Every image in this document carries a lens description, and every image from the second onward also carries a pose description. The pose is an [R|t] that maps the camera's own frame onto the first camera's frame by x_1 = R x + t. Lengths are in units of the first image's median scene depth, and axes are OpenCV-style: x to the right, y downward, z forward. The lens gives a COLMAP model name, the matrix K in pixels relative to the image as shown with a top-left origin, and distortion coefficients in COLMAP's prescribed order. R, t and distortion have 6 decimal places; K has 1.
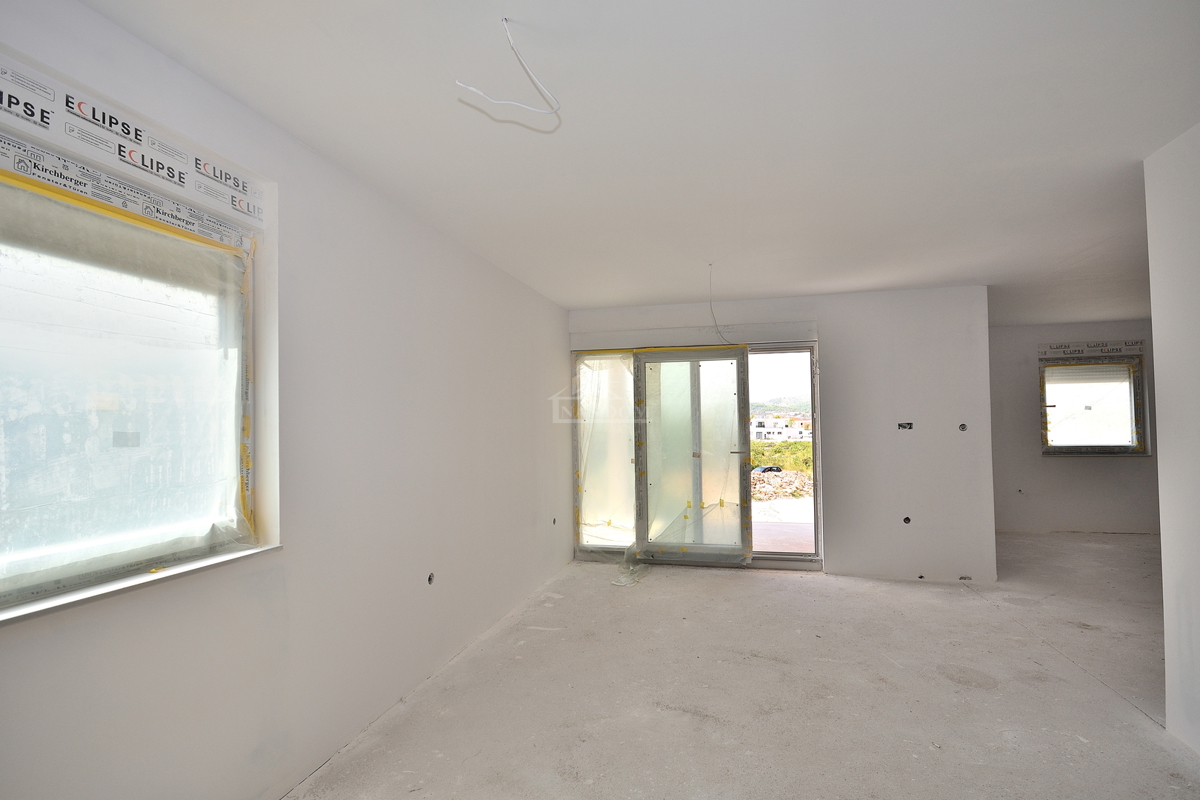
lens RADIAL K [[574.0, 0, 603.1], [0, 574.0, 409.7], [0, 0, 1]] dist [0.000711, -0.000530]
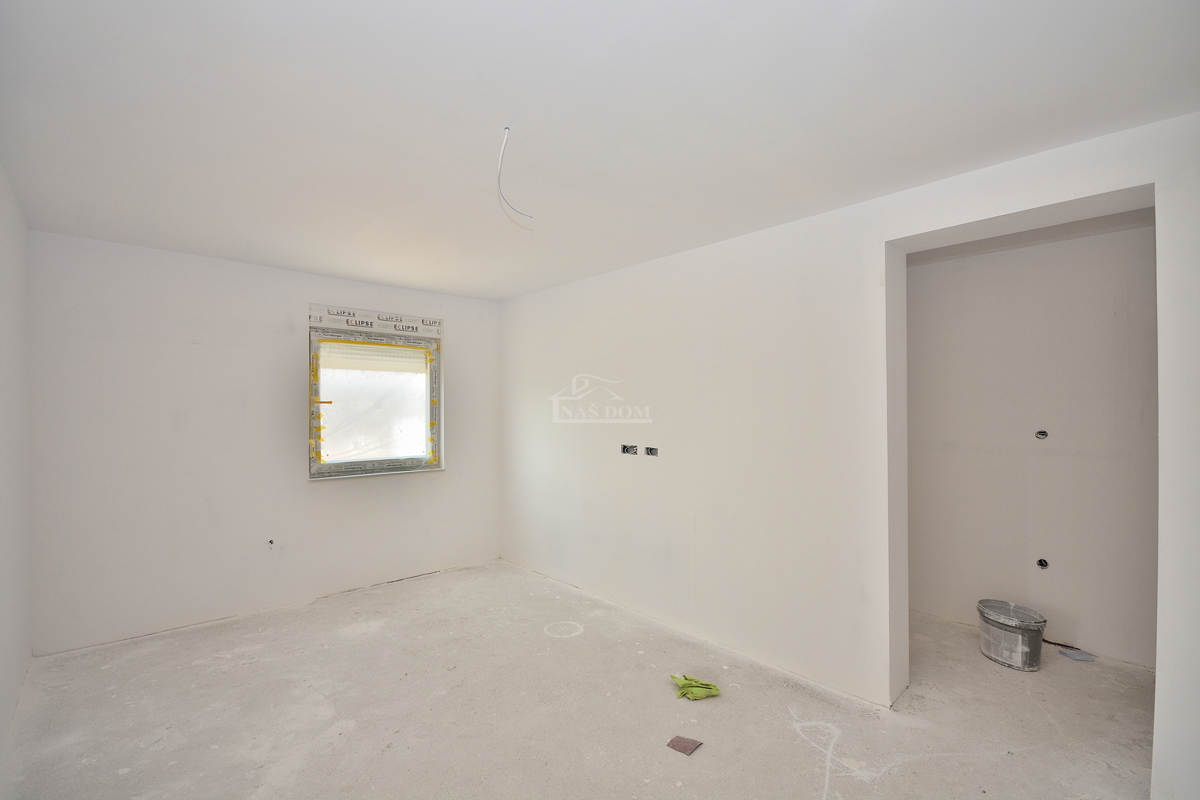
lens RADIAL K [[531.0, 0, 605.0], [0, 531.0, 406.4], [0, 0, 1]] dist [-0.000660, -0.001142]
pose [[0.548875, 0.018975, 0.835689, 0.571681], [-0.031137, 0.999513, -0.002244, -0.012545], [-0.835324, -0.024789, 0.549198, 0.515155]]
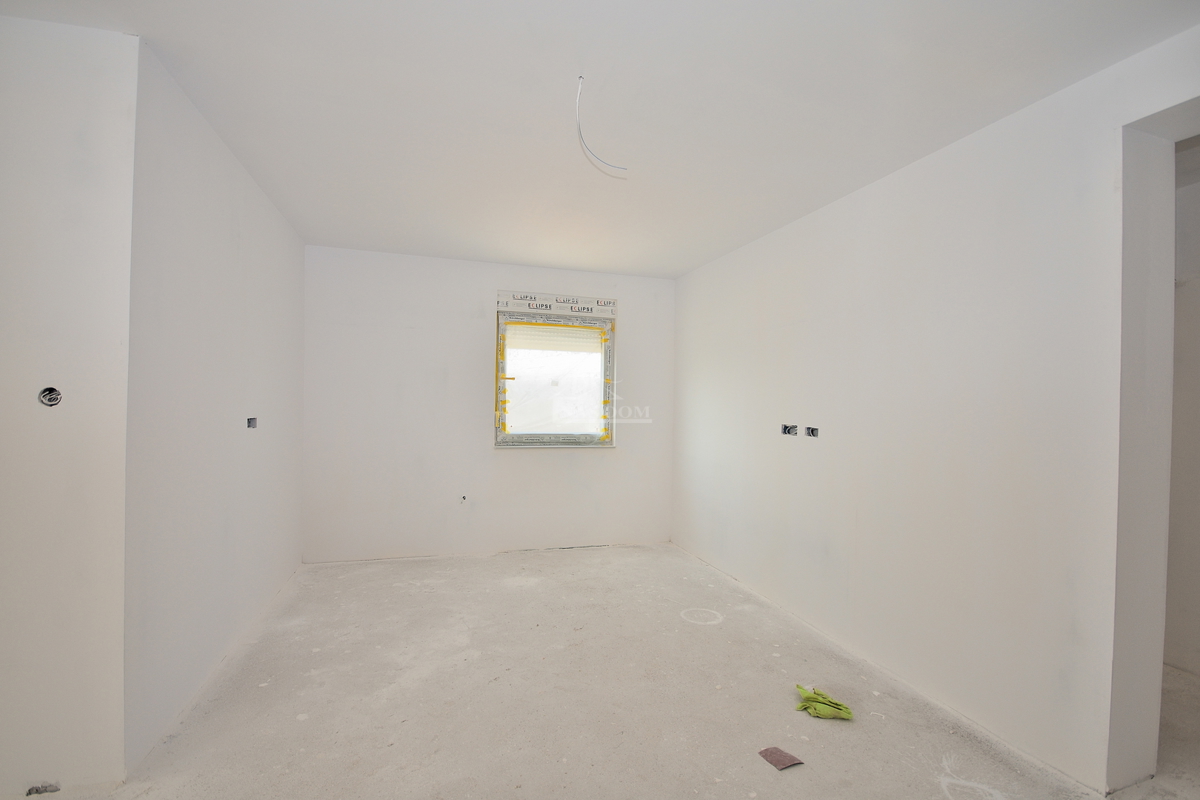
lens RADIAL K [[546.8, 0, 599.4], [0, 546.8, 408.7], [0, 0, 1]] dist [0.000536, -0.006664]
pose [[0.854700, 0.026131, 0.518465, 0.658055], [-0.046267, 0.998592, 0.025941, 0.010926], [-0.517057, -0.046159, 0.854705, 0.445171]]
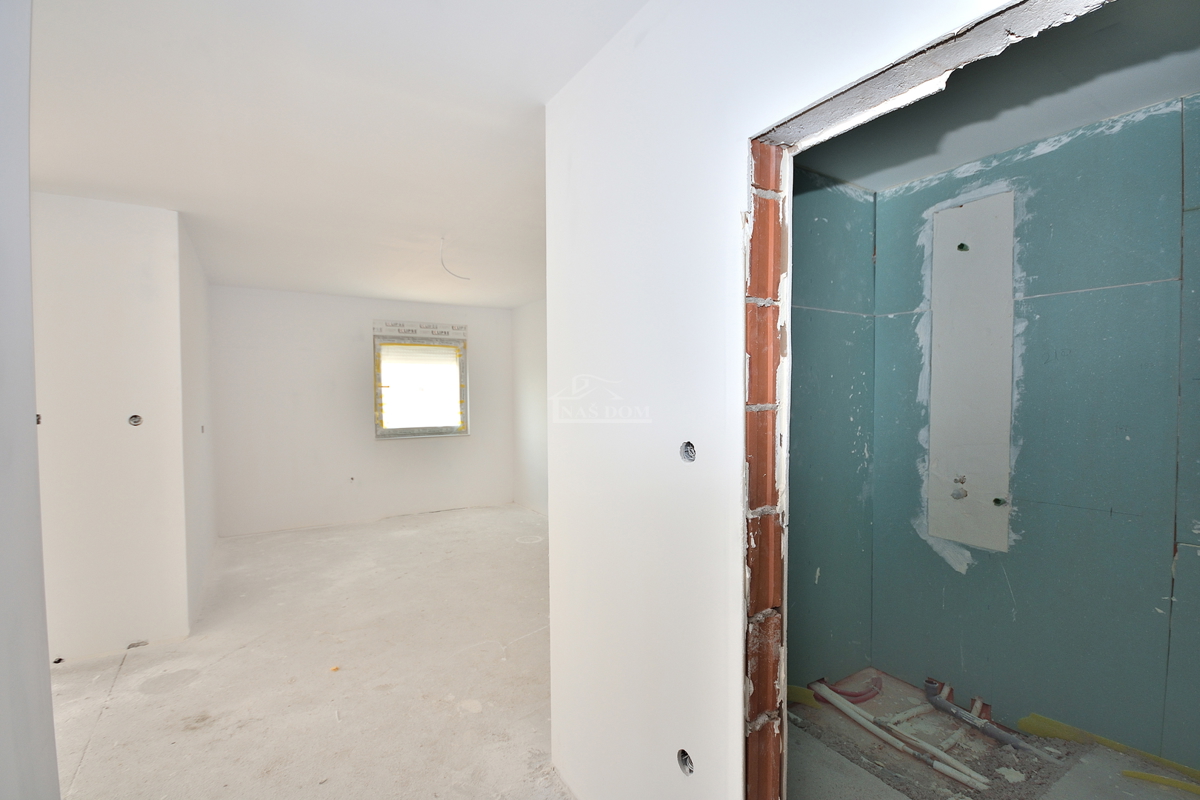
lens RADIAL K [[539.5, 0, 602.5], [0, 539.5, 409.1], [0, 0, 1]] dist [0.000058, -0.000188]
pose [[0.686658, -0.012701, 0.726870, 0.477760], [-0.025526, 0.998810, 0.041566, -0.019087], [-0.726533, -0.047095, 0.685516, 0.160429]]
